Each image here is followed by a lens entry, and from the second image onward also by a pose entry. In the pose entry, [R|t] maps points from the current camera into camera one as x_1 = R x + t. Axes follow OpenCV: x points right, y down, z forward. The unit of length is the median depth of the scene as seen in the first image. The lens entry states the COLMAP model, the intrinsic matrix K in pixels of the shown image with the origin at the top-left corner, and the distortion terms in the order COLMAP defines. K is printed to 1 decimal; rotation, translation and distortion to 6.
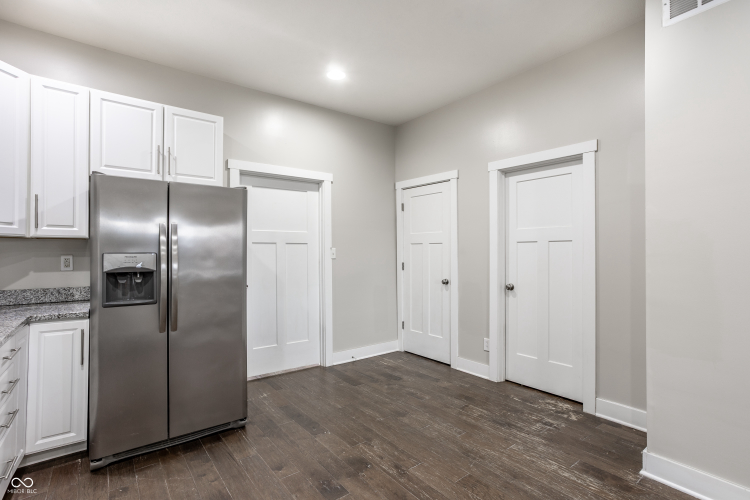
lens RADIAL K [[360.9, 0, 373.4], [0, 360.9, 249.6], [0, 0, 1]] dist [-0.058081, 0.036405]
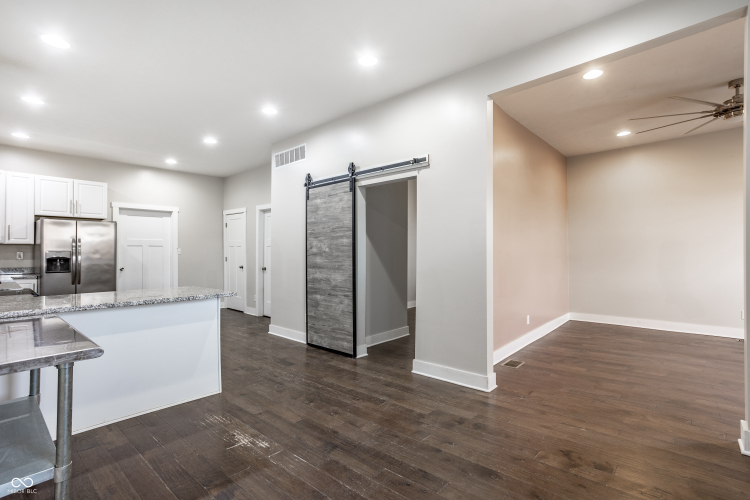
lens RADIAL K [[360.9, 0, 373.4], [0, 360.9, 249.6], [0, 0, 1]] dist [-0.058081, 0.036405]
pose [[0.984090, 0.003719, 0.177629, 0.782918], [-0.003765, 0.999993, -0.000080, -0.005033], [-0.177628, -0.000590, 0.984097, -1.365600]]
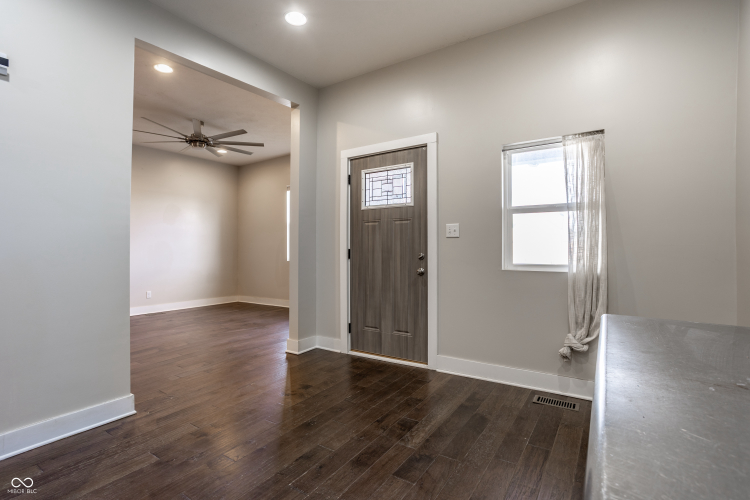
lens RADIAL K [[360.9, 0, 373.4], [0, 360.9, 249.6], [0, 0, 1]] dist [-0.058081, 0.036405]
pose [[-0.321036, 0.008538, 0.947029, 0.302266], [-0.002917, 0.999946, -0.010003, 0.043369], [-0.947063, -0.005974, -0.320994, -0.584576]]
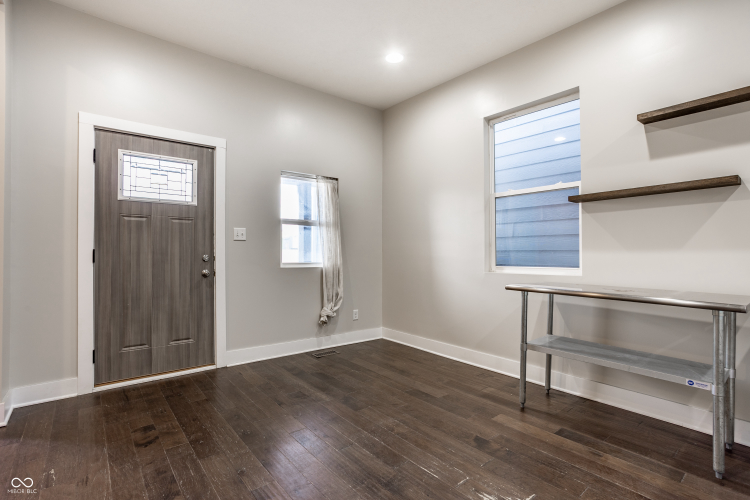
lens RADIAL K [[360.9, 0, 373.4], [0, 360.9, 249.6], [0, 0, 1]] dist [-0.058081, 0.036405]
pose [[-0.999475, 0.005381, -0.031954, 0.886675], [0.005994, 0.999799, -0.019117, 0.052088], [0.031845, -0.019299, -0.999306, 0.092222]]
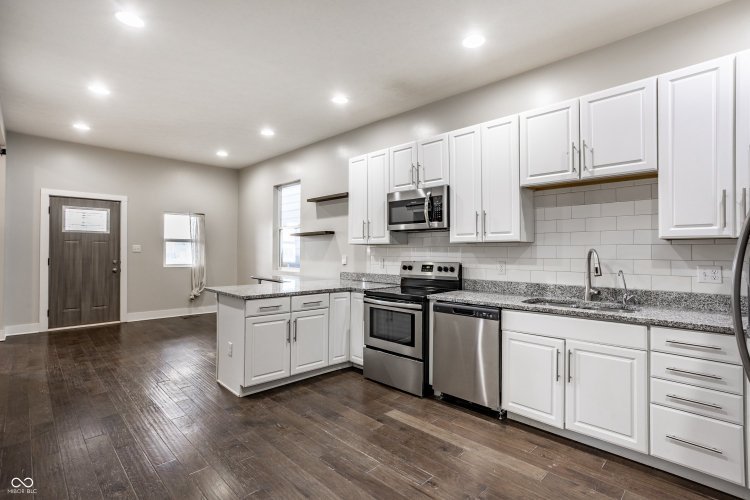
lens RADIAL K [[360.9, 0, 373.4], [0, 360.9, 249.6], [0, 0, 1]] dist [-0.058081, 0.036405]
pose [[-0.992879, -0.002033, -0.119106, 0.087818], [-0.000471, 0.999914, -0.013136, 0.004976], [0.119123, -0.012986, -0.992795, 1.228702]]
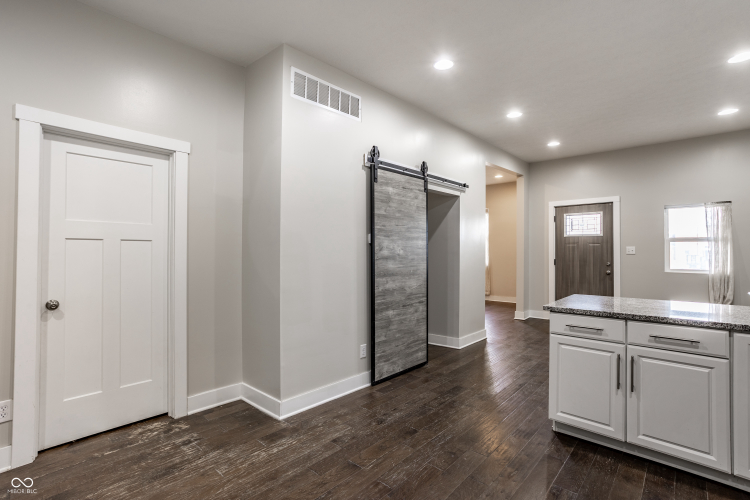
lens RADIAL K [[360.9, 0, 373.4], [0, 360.9, 249.6], [0, 0, 1]] dist [-0.058081, 0.036405]
pose [[-0.175020, 0.012638, 0.984484, -0.469920], [-0.007697, 0.999869, -0.014204, 0.006355], [-0.984535, -0.010063, -0.174900, 0.663072]]
